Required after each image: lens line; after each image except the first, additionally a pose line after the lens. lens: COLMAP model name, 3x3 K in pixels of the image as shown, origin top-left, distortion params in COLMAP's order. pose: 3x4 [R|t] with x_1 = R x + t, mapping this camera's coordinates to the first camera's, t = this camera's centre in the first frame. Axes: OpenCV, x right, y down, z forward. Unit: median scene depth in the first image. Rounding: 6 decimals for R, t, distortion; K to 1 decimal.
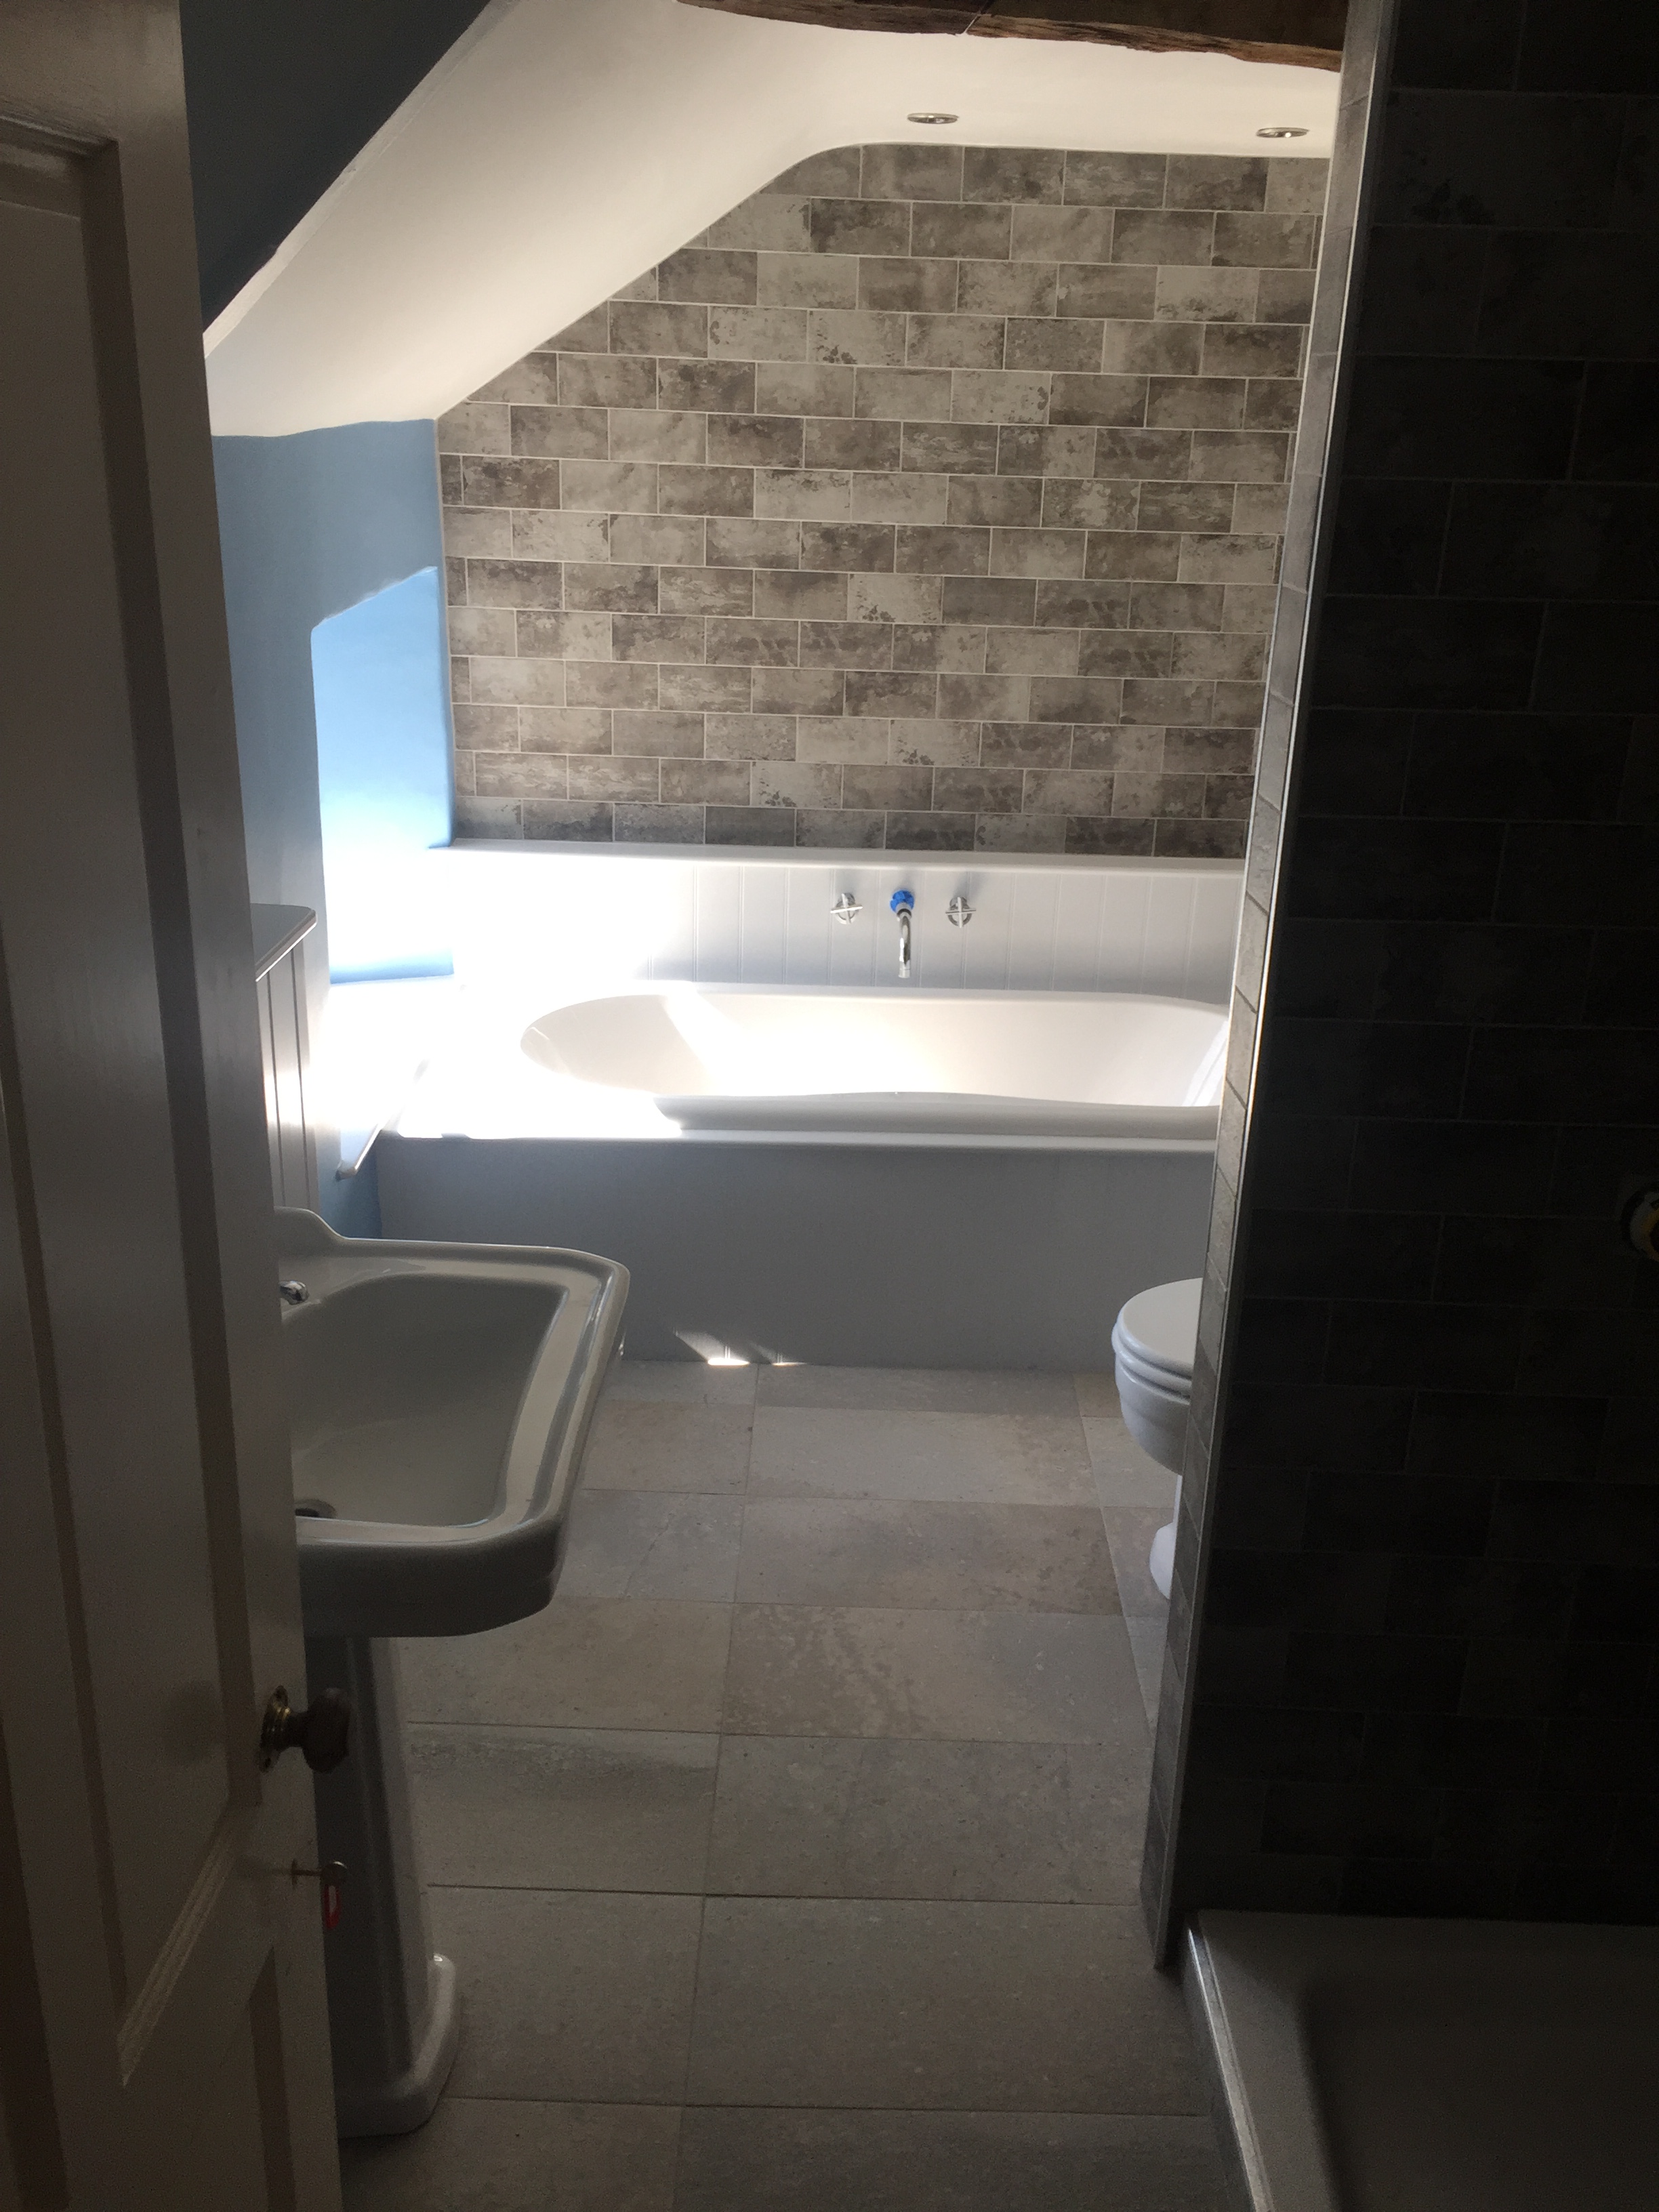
lens RADIAL K [[1903.8, 0, 849.4], [0, 1903.8, 1082.4], [0, 0, 1]] dist [0.099044, -0.124436]
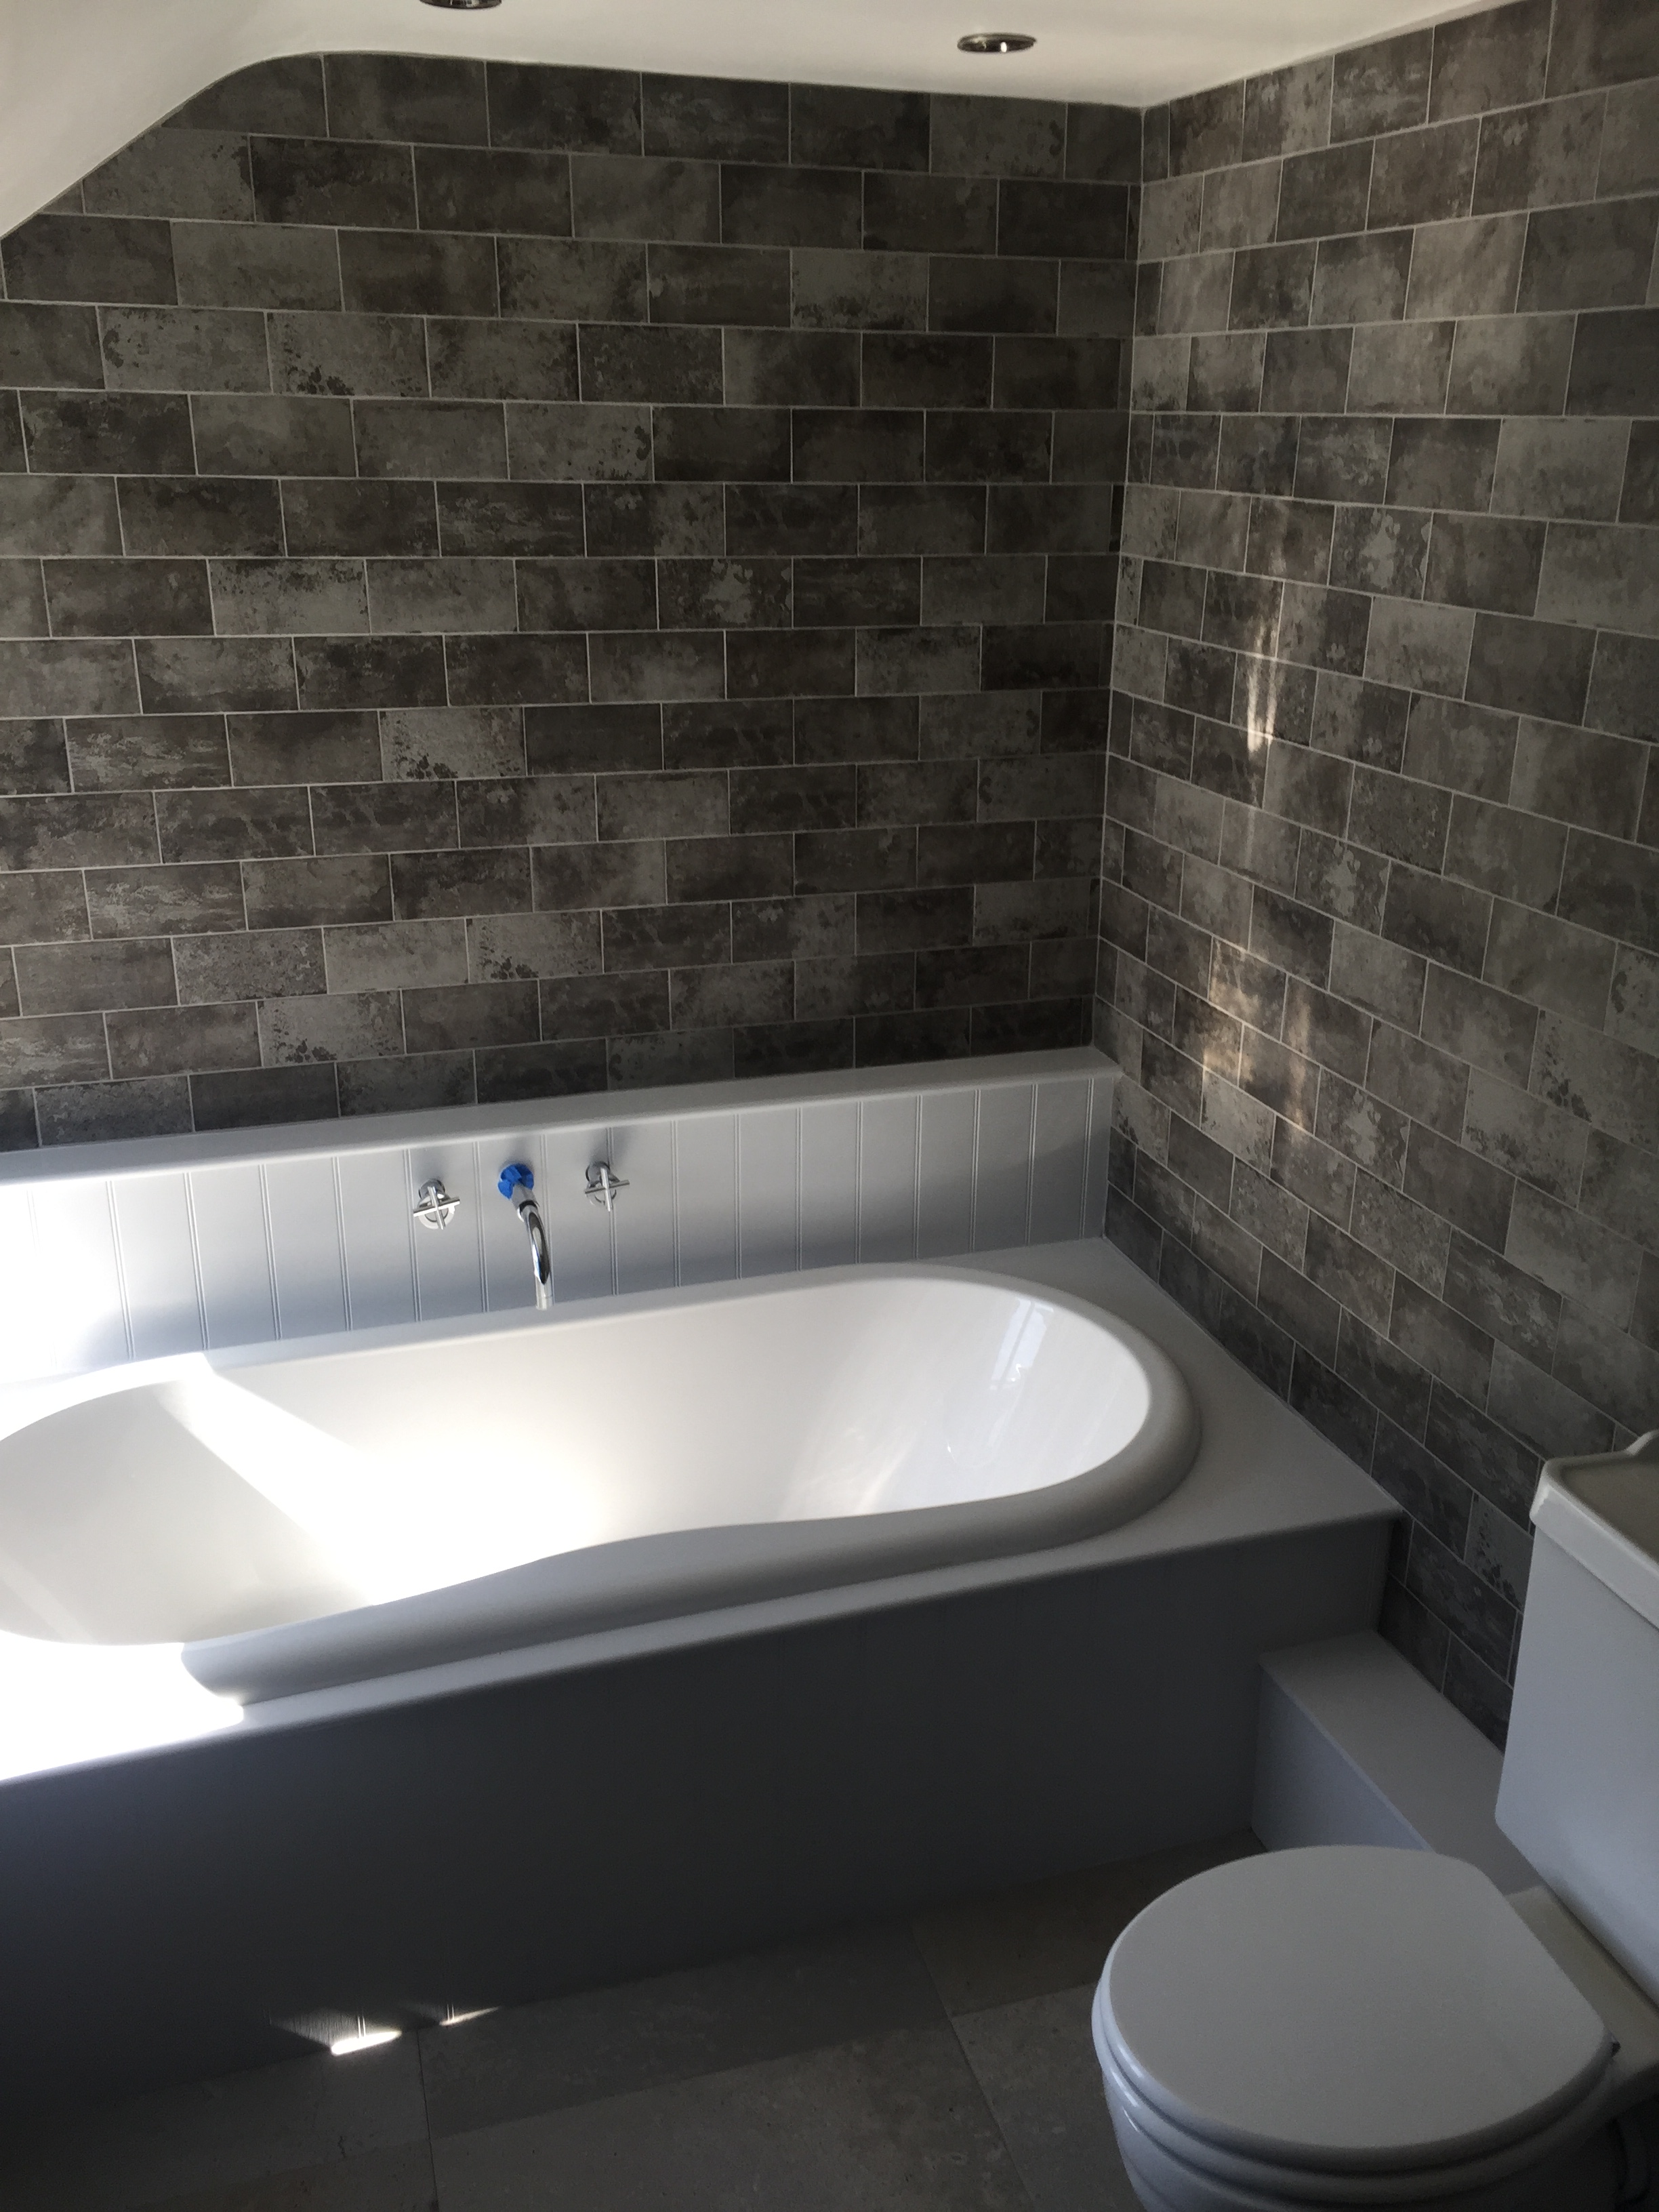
lens RADIAL K [[1903.8, 0, 879.2], [0, 1903.8, 1098.5], [0, 0, 1]] dist [0.099044, -0.124436]
pose [[0.950233, -0.124025, 0.285789, -0.042687], [0.123291, 0.992156, 0.020634, -0.128261], [-0.286106, 0.015628, 0.958070, 0.325882]]
